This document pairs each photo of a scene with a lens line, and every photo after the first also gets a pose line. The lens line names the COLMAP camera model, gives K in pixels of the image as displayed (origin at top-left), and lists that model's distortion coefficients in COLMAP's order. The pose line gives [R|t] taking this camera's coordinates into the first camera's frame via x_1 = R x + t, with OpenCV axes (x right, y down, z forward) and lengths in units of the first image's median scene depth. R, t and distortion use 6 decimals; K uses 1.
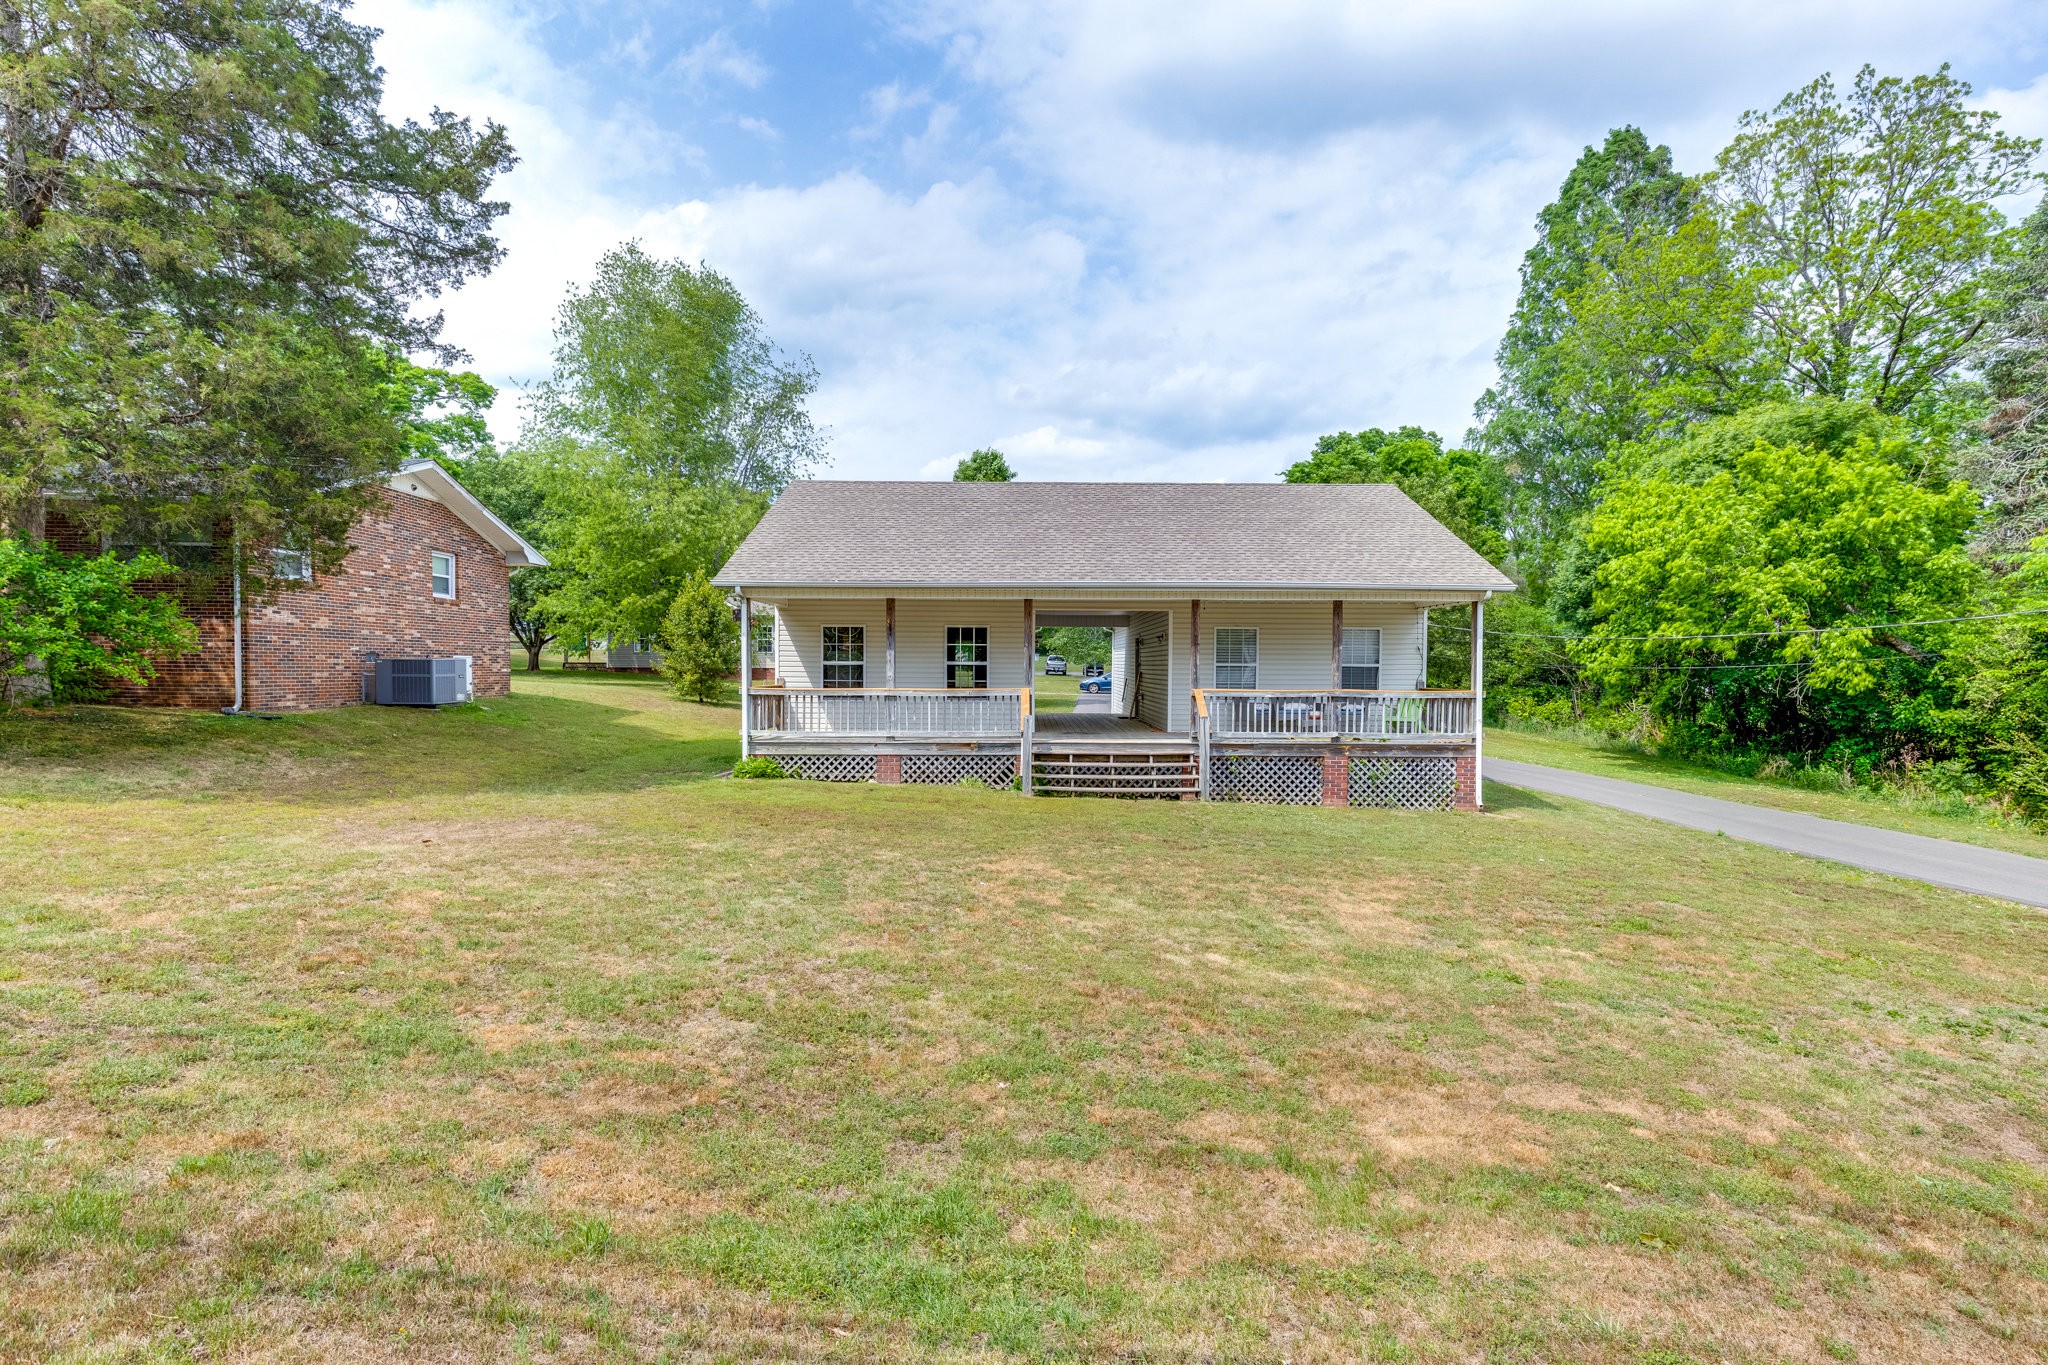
lens RADIAL K [[932.0, 0, 1026.5], [0, 932.0, 696.2], [0, 0, 1]] dist [0.001029, 0.000062]
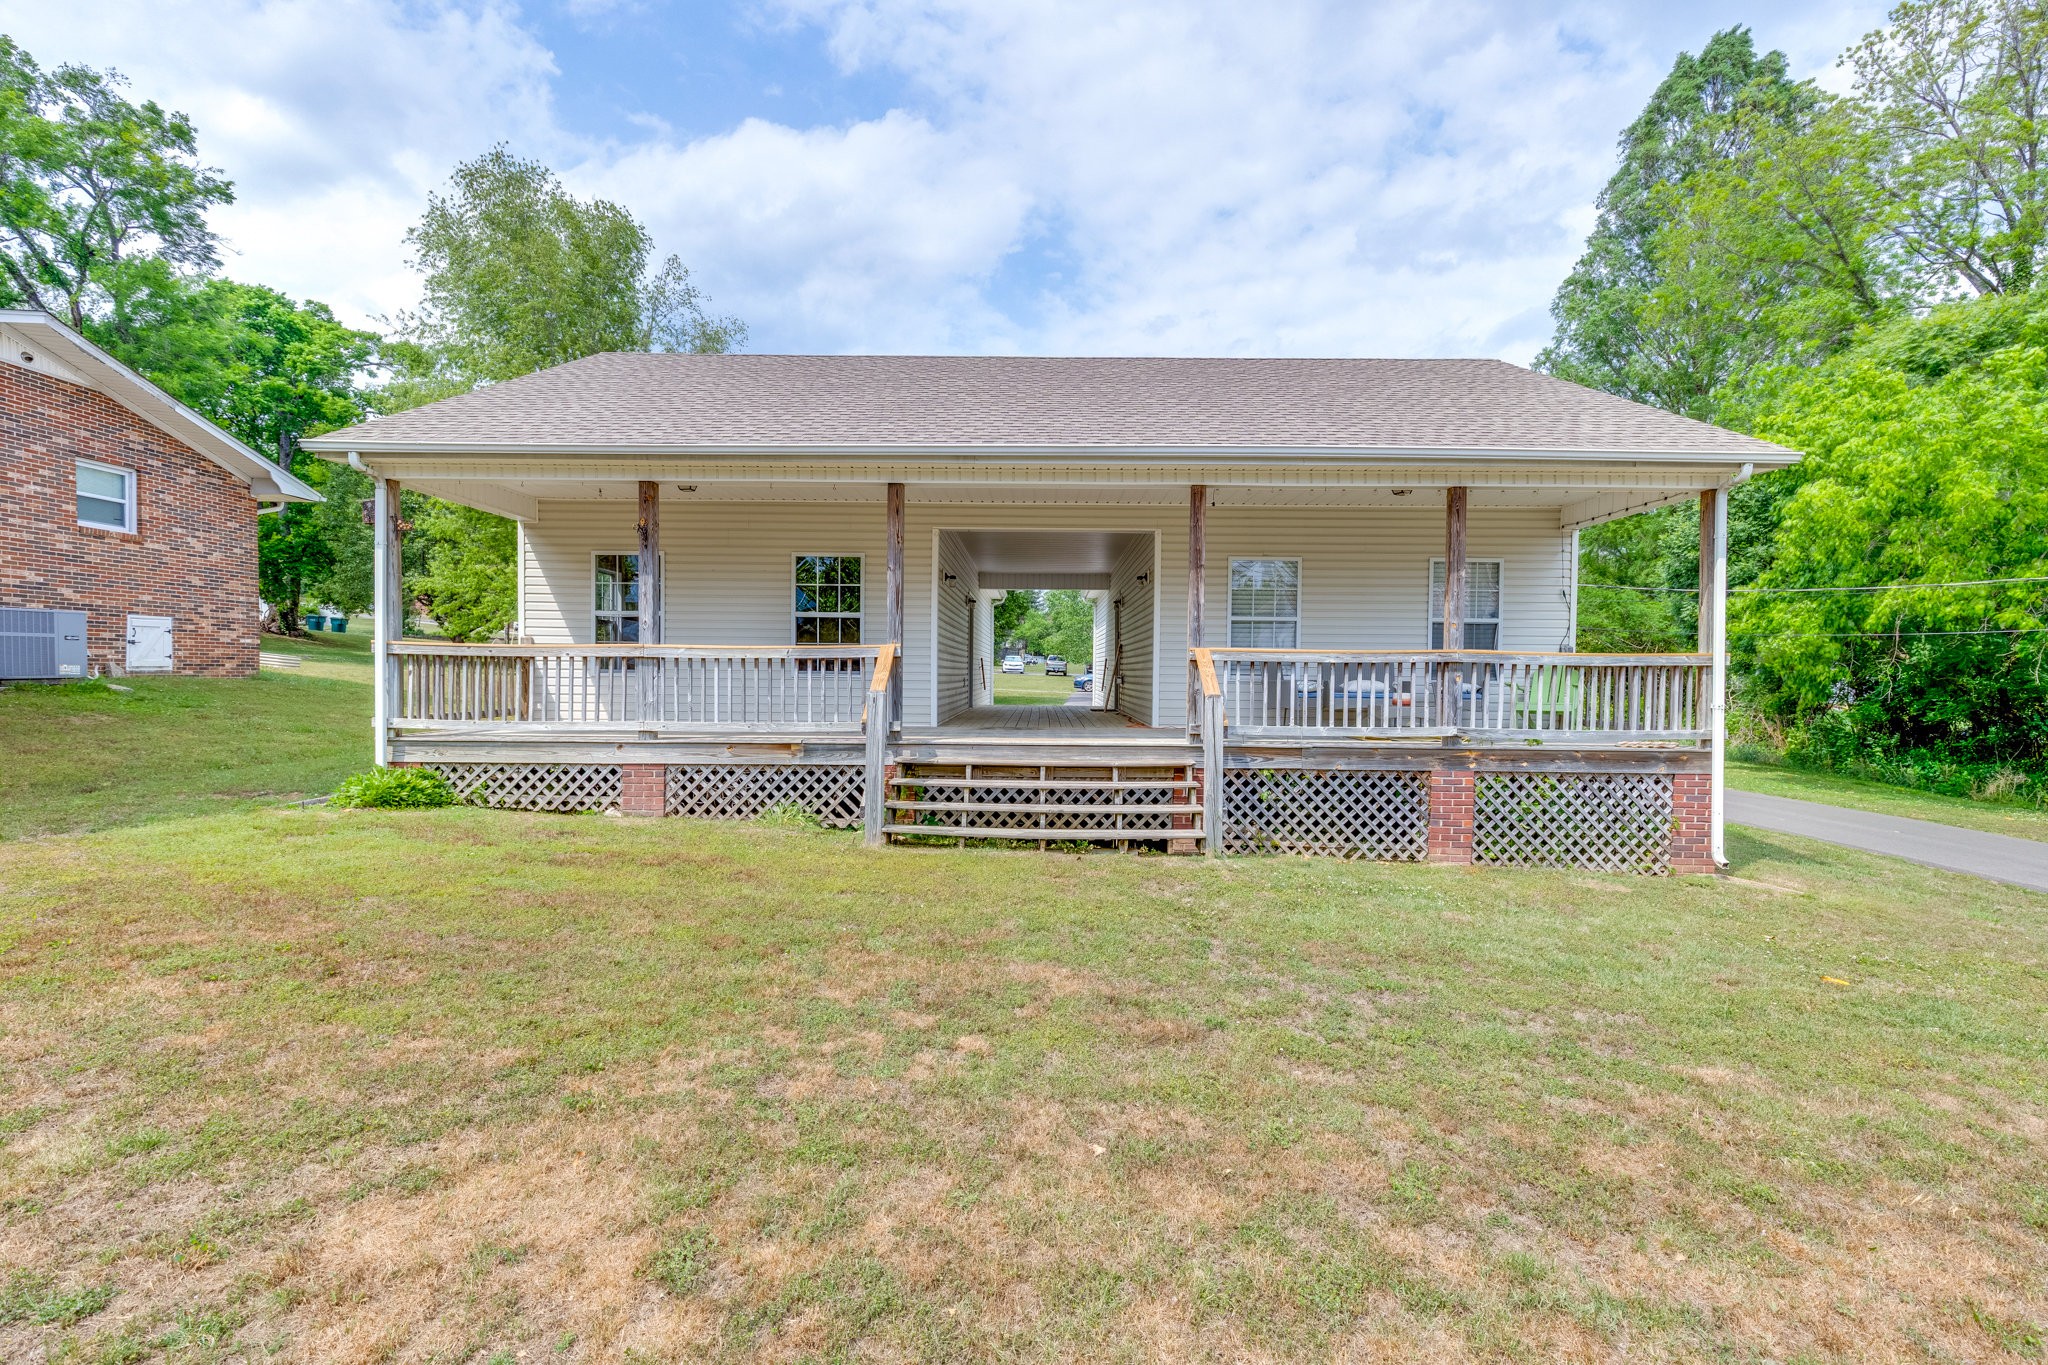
lens RADIAL K [[932.0, 0, 1026.5], [0, 932.0, 696.2], [0, 0, 1]] dist [0.001029, 0.000062]
pose [[0.999974, 0.004689, -0.005529, 0.083068], [-0.004707, 0.999984, -0.003106, 0.023196], [0.005514, 0.003132, 0.999980, 0.445861]]
